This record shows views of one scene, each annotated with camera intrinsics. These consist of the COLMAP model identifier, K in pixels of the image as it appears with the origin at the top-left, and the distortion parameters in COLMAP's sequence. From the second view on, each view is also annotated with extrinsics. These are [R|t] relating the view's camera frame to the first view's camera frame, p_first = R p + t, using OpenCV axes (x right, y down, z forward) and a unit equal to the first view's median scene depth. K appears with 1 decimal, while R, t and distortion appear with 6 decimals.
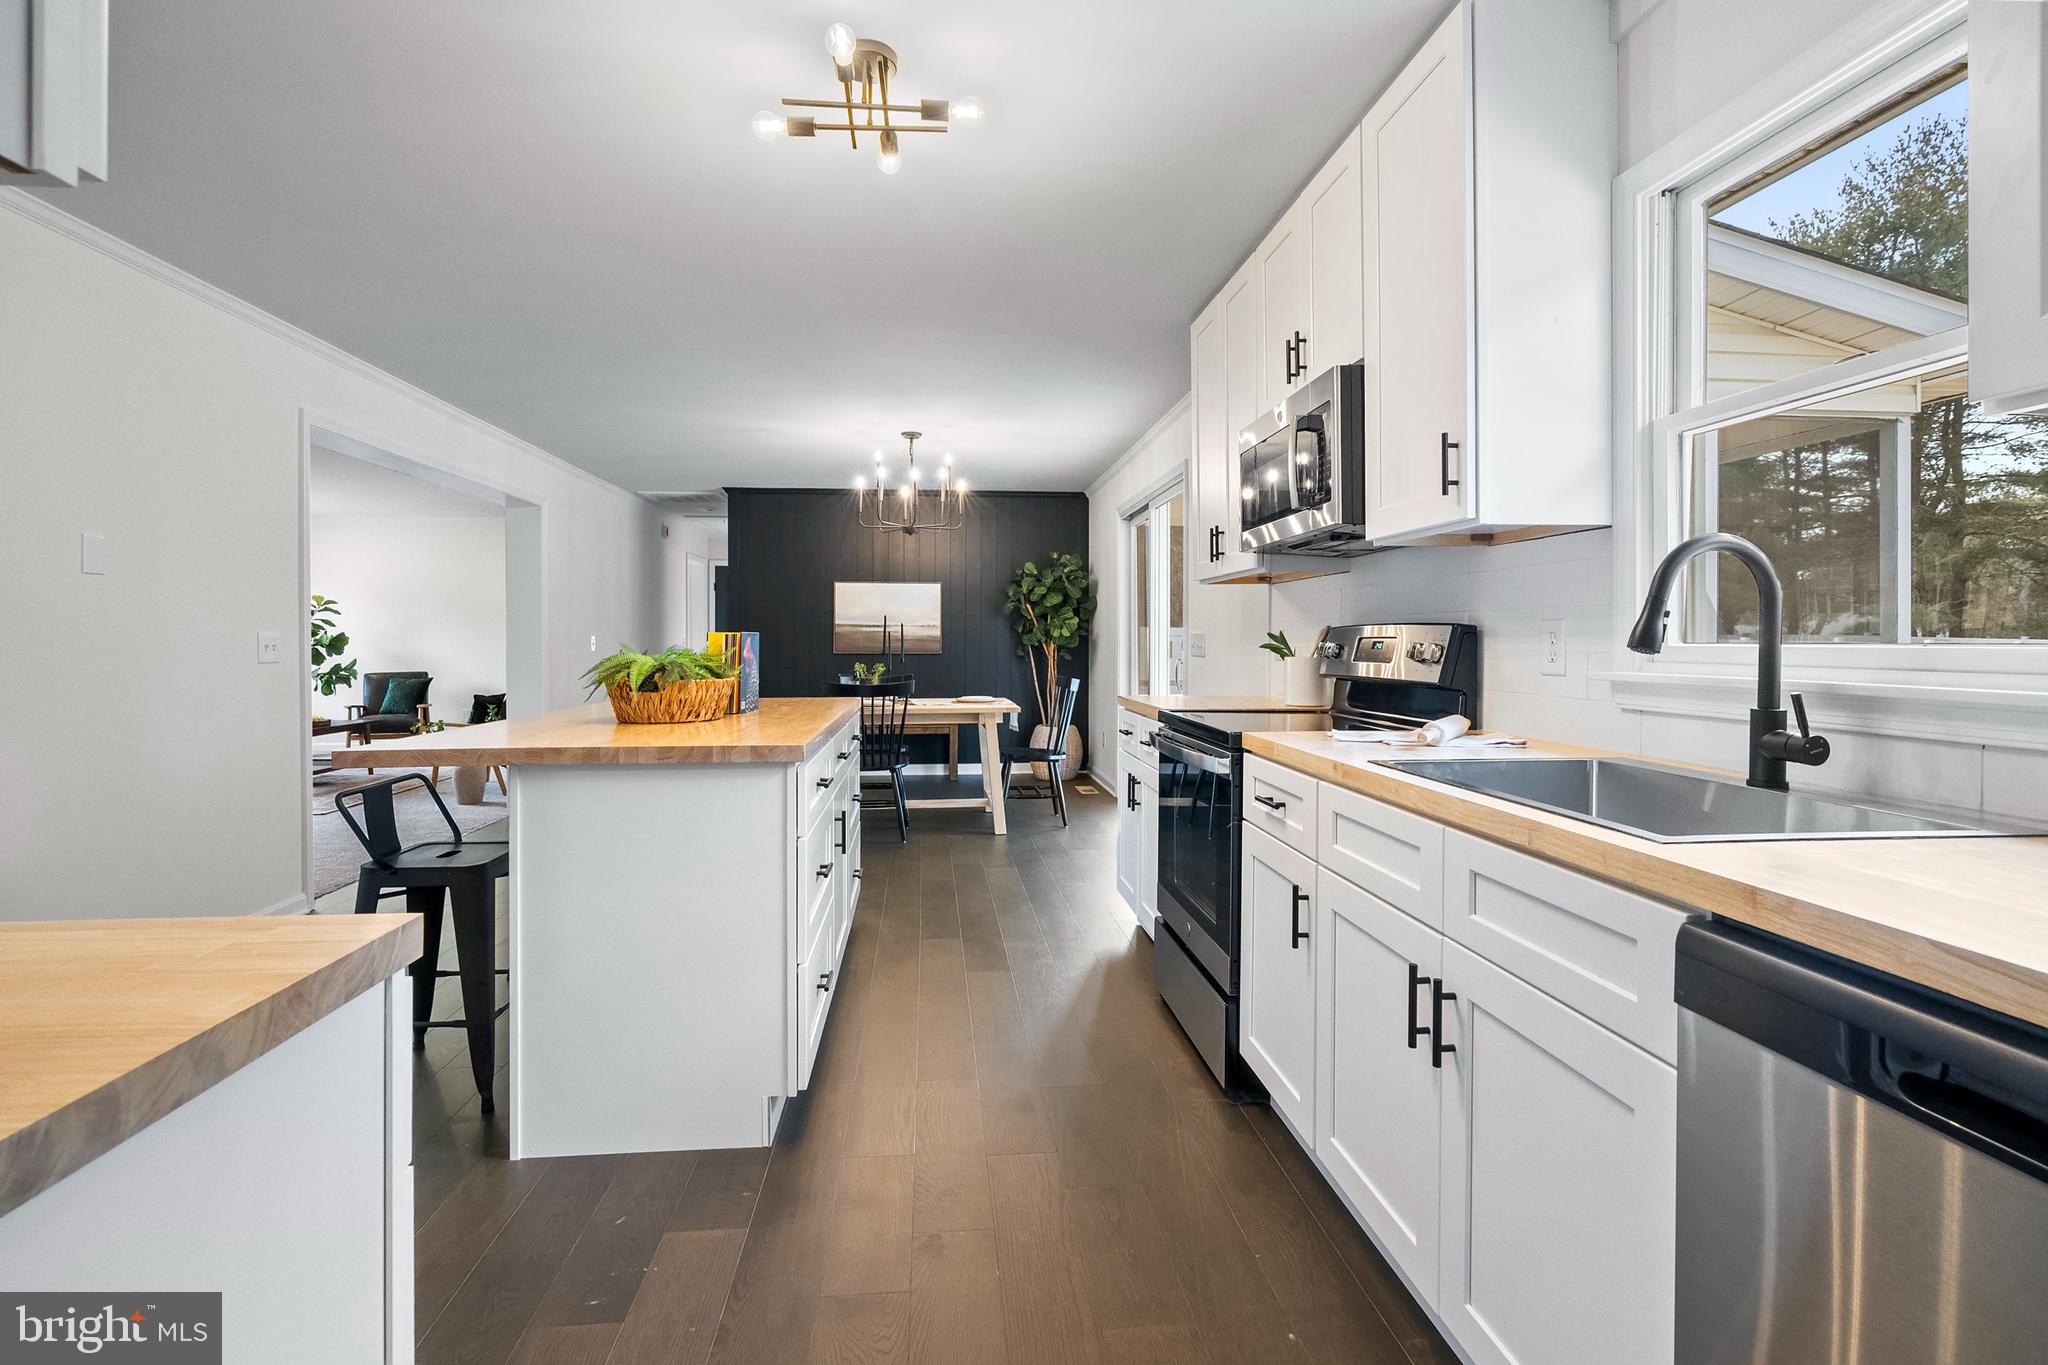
lens RADIAL K [[939.7, 0, 1007.1], [0, 939.7, 635.3], [0, 0, 1]] dist [-0.008535, 0.004155]
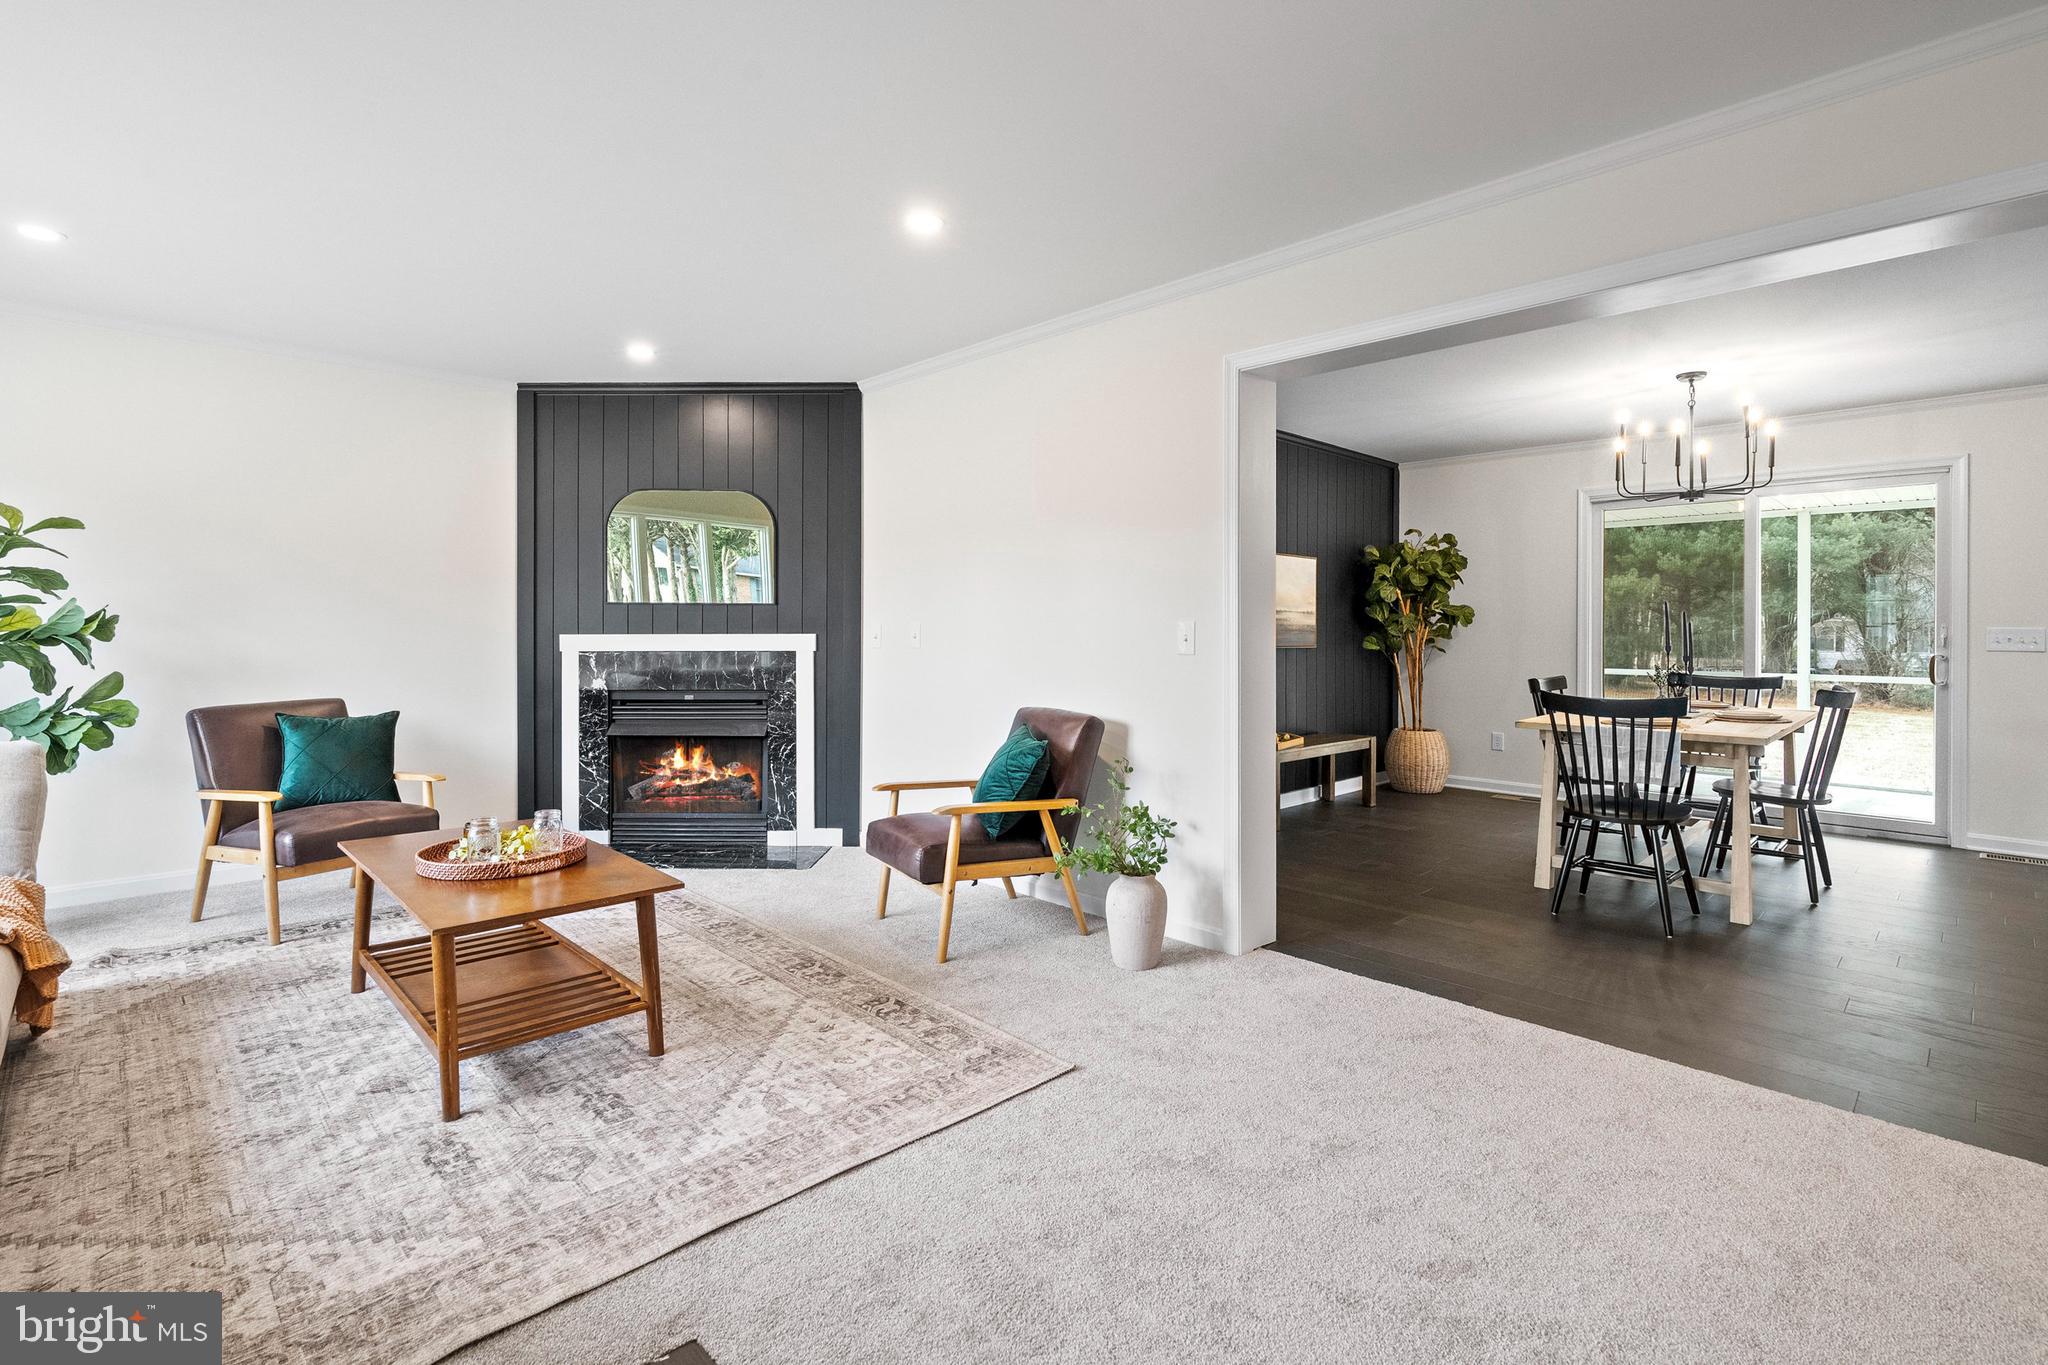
lens RADIAL K [[939.7, 0, 1036.2], [0, 939.7, 634.1], [0, 0, 1]] dist [-0.008535, 0.004155]
pose [[0.755990, 0.003751, 0.654572, -0.804491], [-0.010049, 0.999932, 0.005876, 0.006356], [-0.654506, -0.011020, 0.755977, 0.585031]]
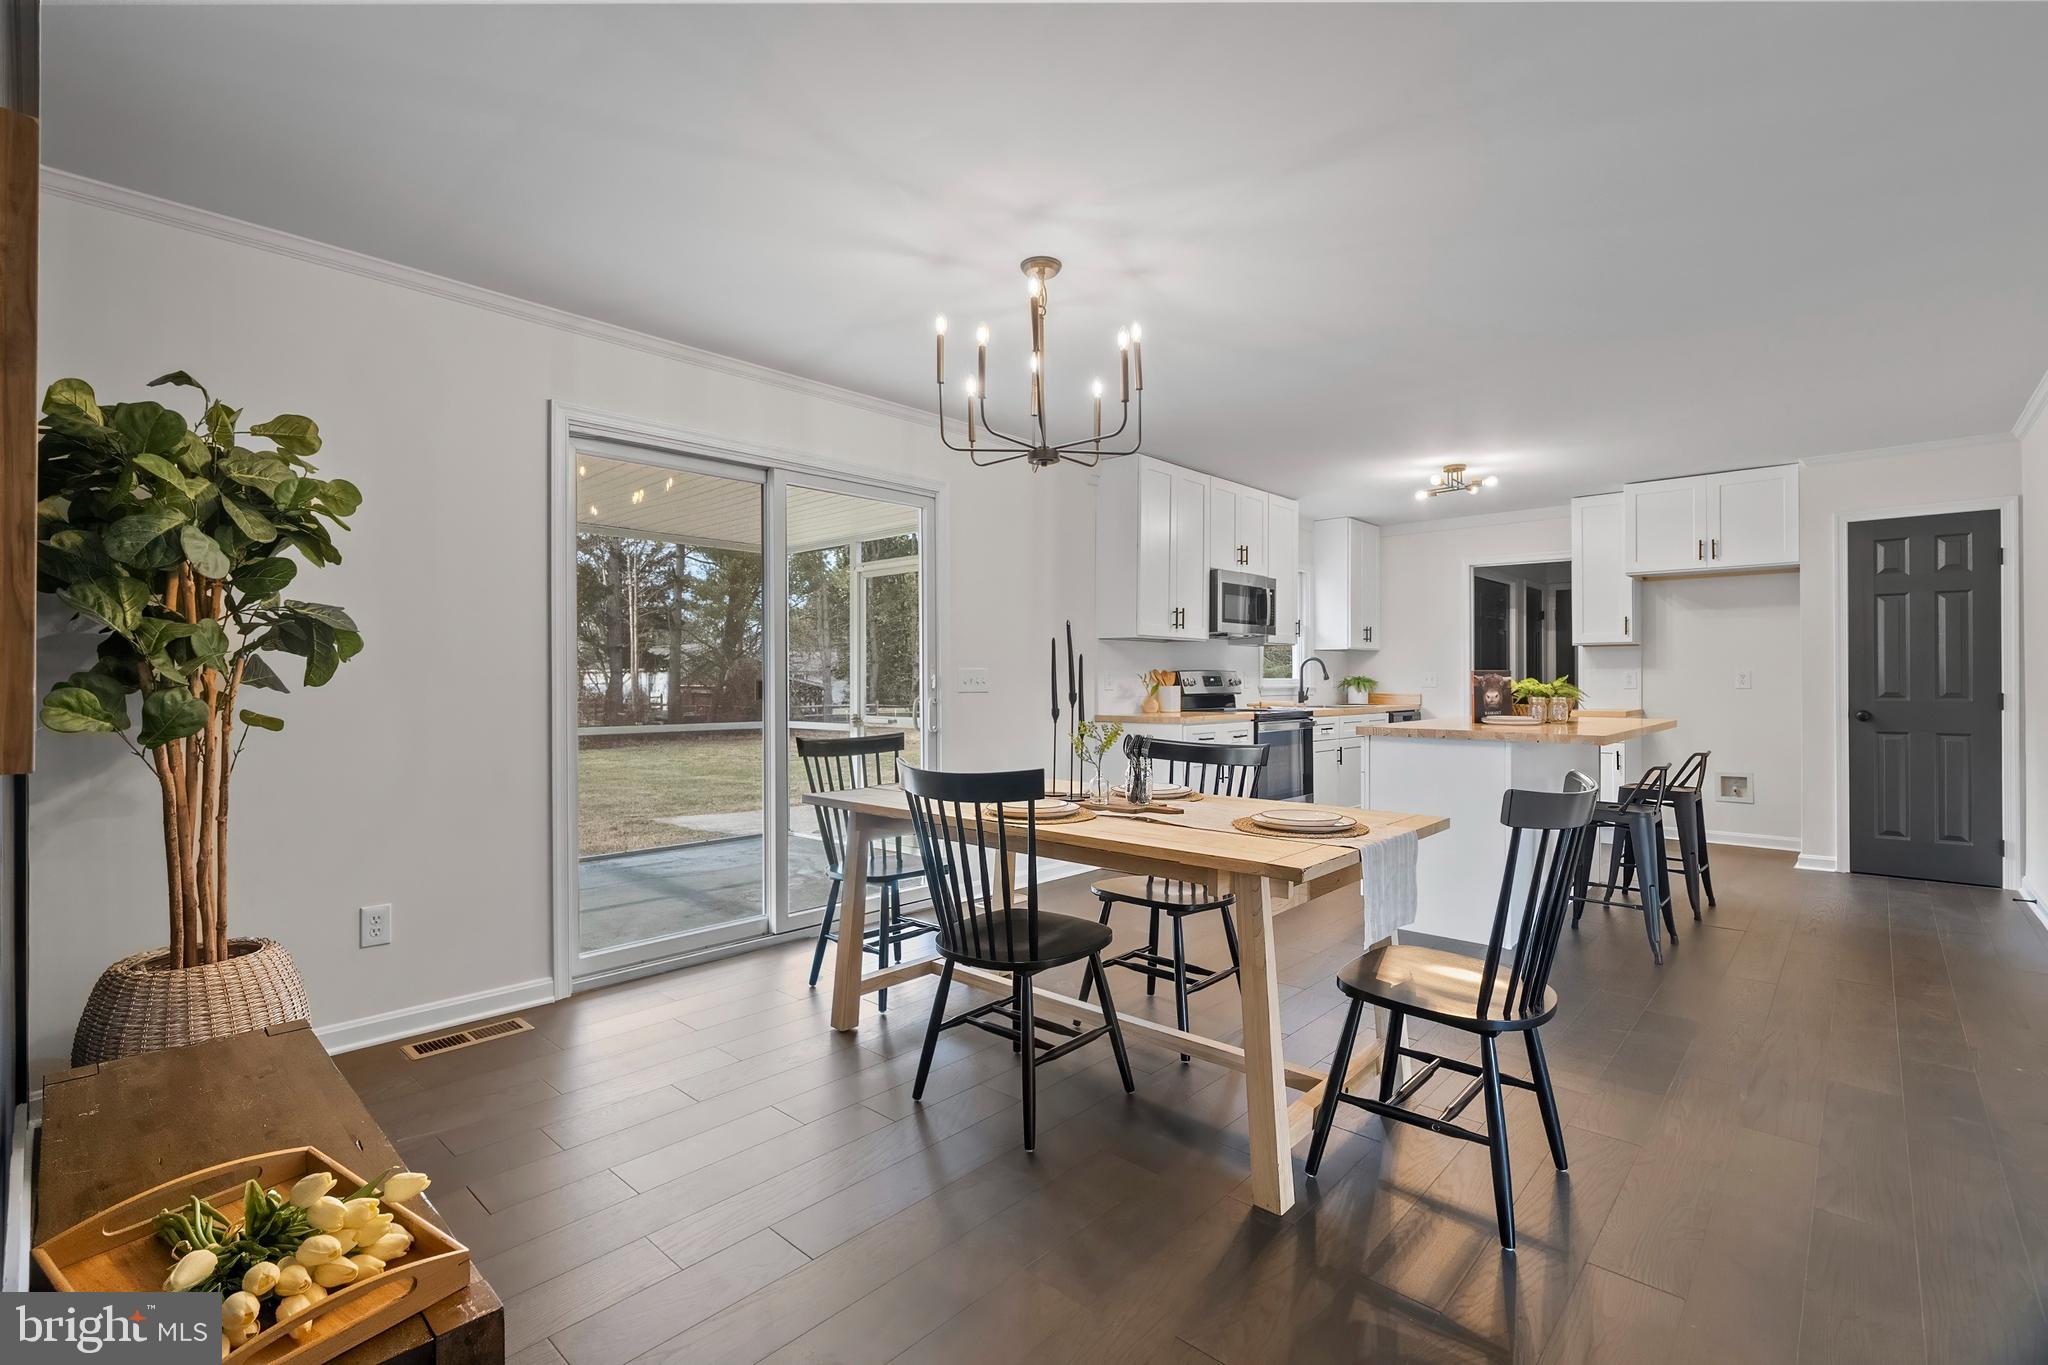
lens RADIAL K [[939.7, 0, 1025.4], [0, 939.7, 681.8], [0, 0, 1]] dist [-0.008535, 0.004155]
pose [[-0.687799, 0.002518, 0.725897, -0.351729], [-0.000753, 0.999991, -0.004183, 0.009664], [-0.725901, -0.003424, -0.687791, 1.044638]]
